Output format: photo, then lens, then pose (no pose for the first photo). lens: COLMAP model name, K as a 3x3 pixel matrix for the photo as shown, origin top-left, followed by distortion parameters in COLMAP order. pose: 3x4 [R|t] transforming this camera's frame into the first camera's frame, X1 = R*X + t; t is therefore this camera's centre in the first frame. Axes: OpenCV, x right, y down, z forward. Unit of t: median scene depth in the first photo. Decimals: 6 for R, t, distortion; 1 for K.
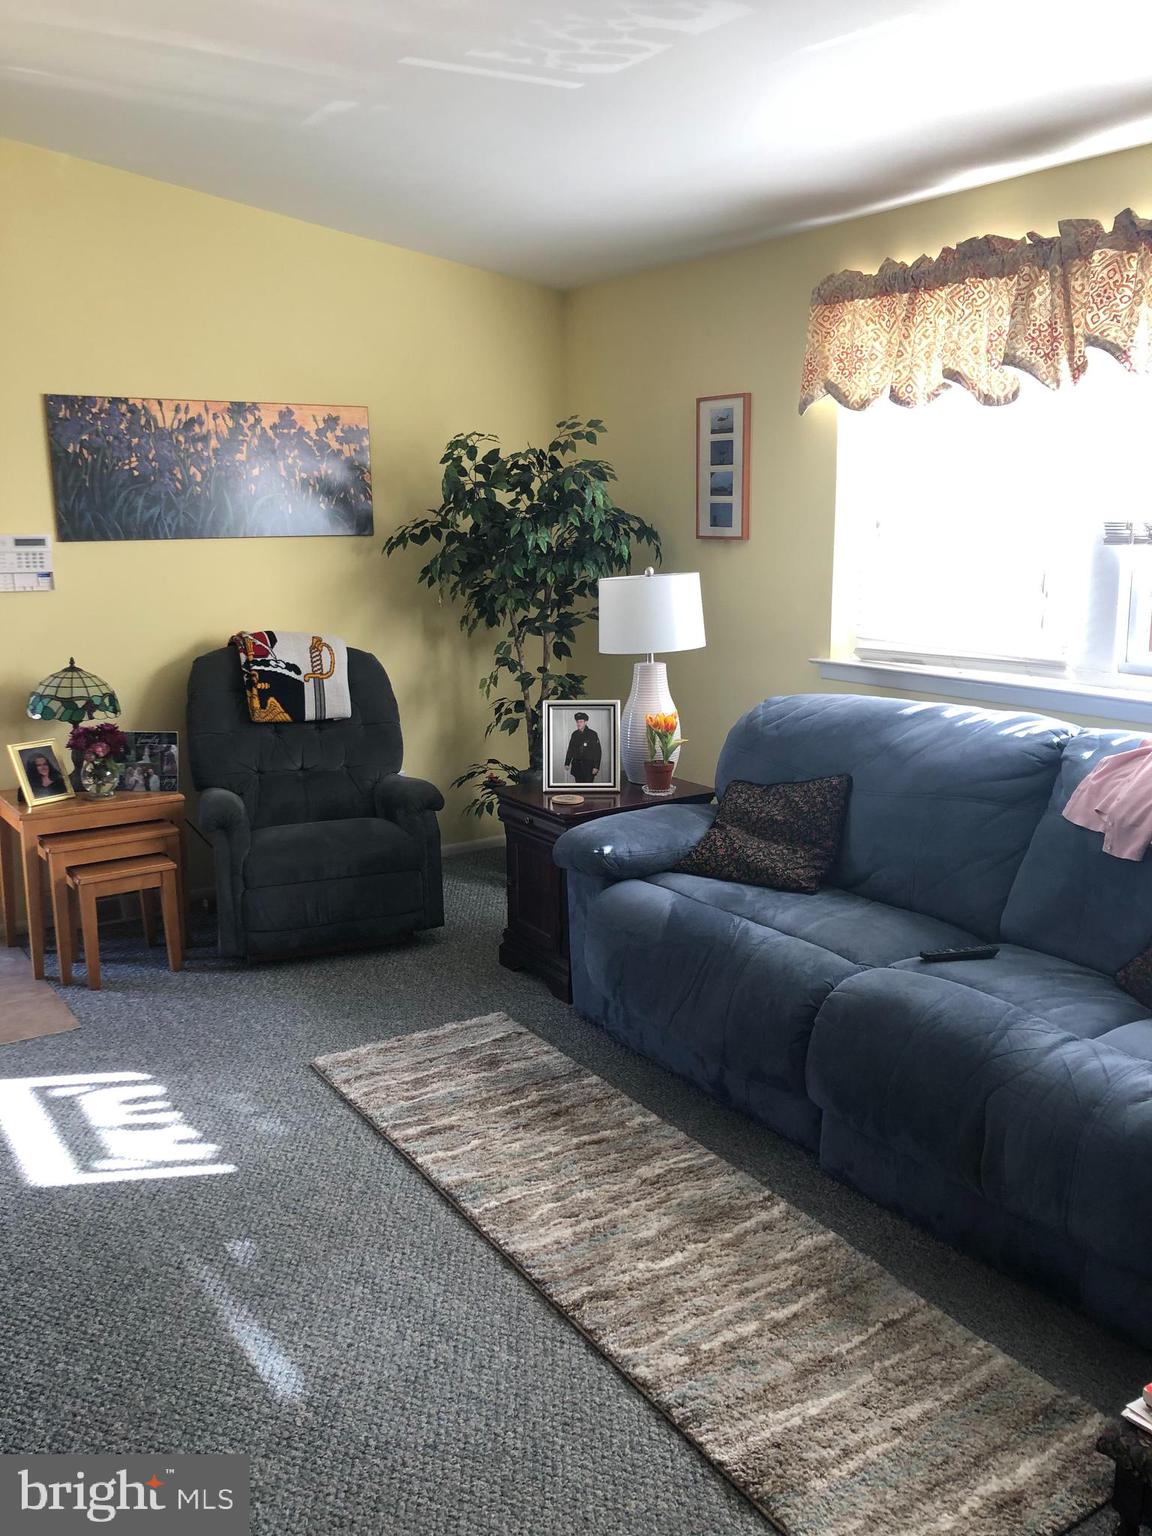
lens RADIAL K [[1247.6, 0, 587.7], [0, 1247.6, 766.5], [0, 0, 1]] dist [0.028359, -0.025457]
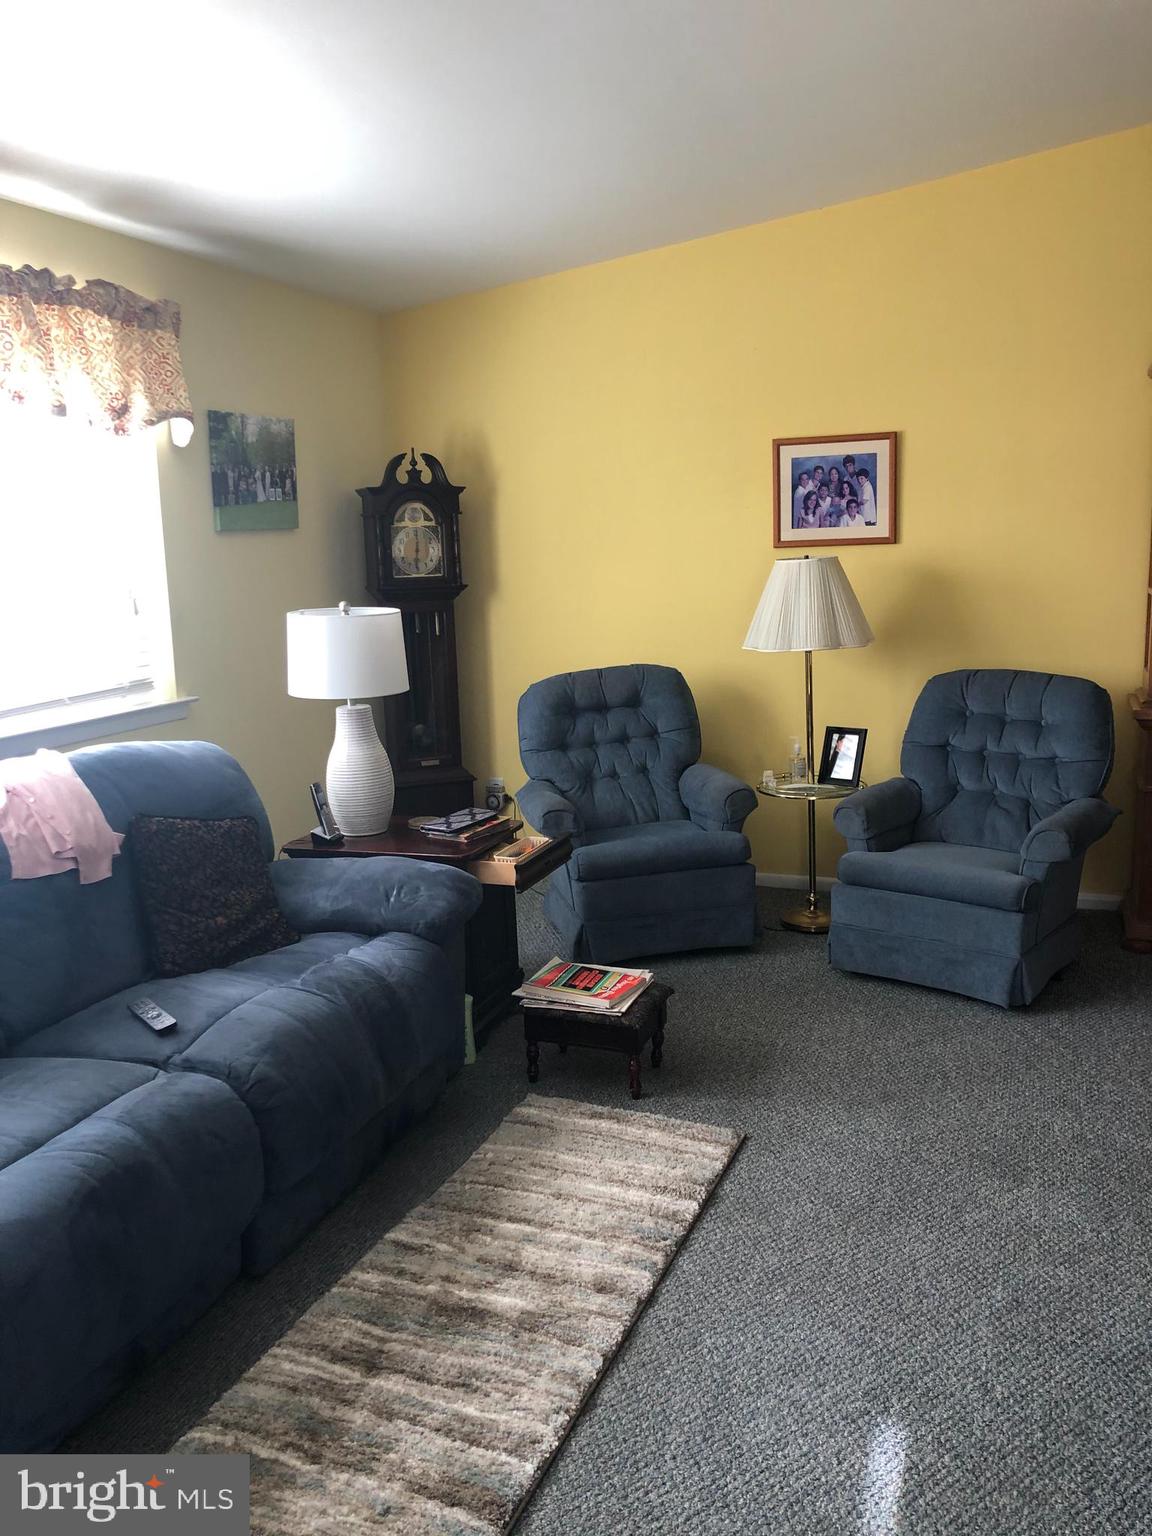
lens RADIAL K [[1247.6, 0, 585.0], [0, 1247.6, 775.8], [0, 0, 1]] dist [0.028359, -0.025457]
pose [[-0.574202, -0.136375, 0.807276, -0.412129], [0.176352, 0.942281, 0.284618, -0.152234], [-0.799495, 0.305793, -0.517009, 0.774476]]
